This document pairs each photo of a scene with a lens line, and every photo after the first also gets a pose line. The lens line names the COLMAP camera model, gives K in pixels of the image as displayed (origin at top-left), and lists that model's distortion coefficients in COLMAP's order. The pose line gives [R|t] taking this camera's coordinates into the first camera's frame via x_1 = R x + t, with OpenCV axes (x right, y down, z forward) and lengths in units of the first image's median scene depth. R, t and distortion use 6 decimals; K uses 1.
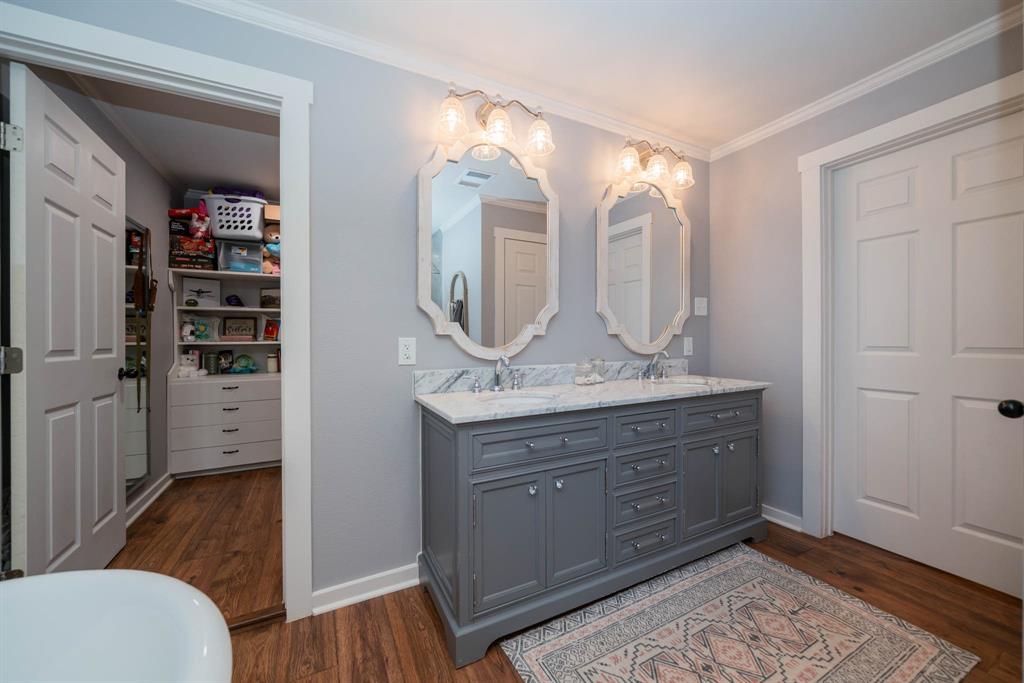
lens RADIAL K [[382.2, 0, 512.0], [0, 382.2, 341.5], [0, 0, 1]] dist [-0.000083, -0.000148]
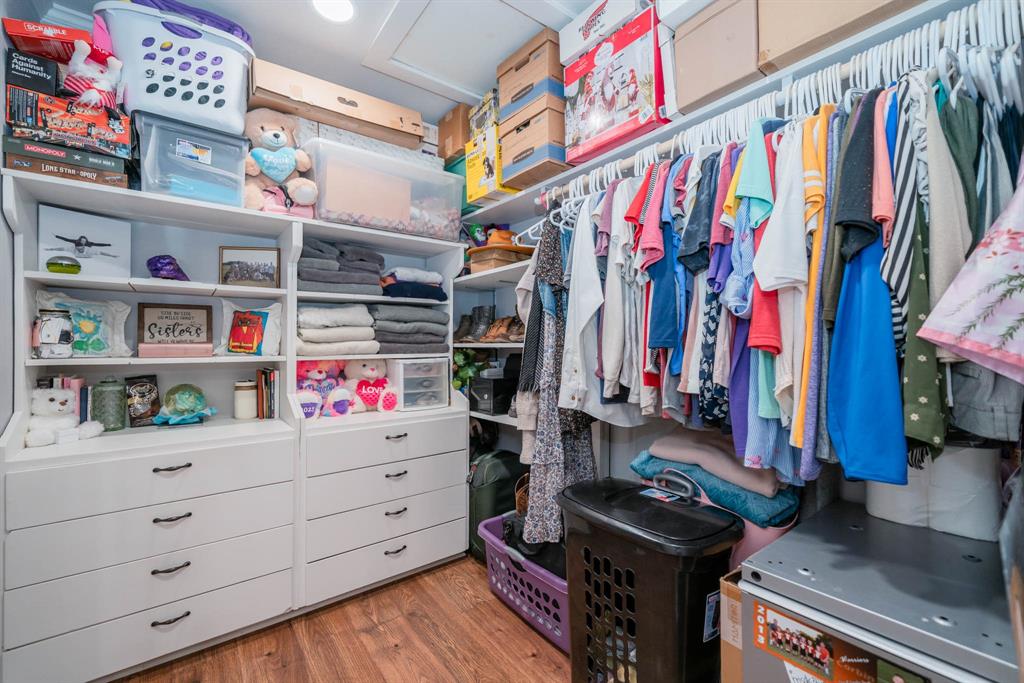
lens RADIAL K [[423.5, 0, 512.1], [0, 423.5, 346.7], [0, 0, 1]] dist [0.000402, 0.000529]
pose [[0.982697, 0.005946, 0.185124, -0.443353], [-0.004301, 0.999948, -0.009286, -0.009574], [-0.185169, 0.008329, 0.982671, 0.456238]]
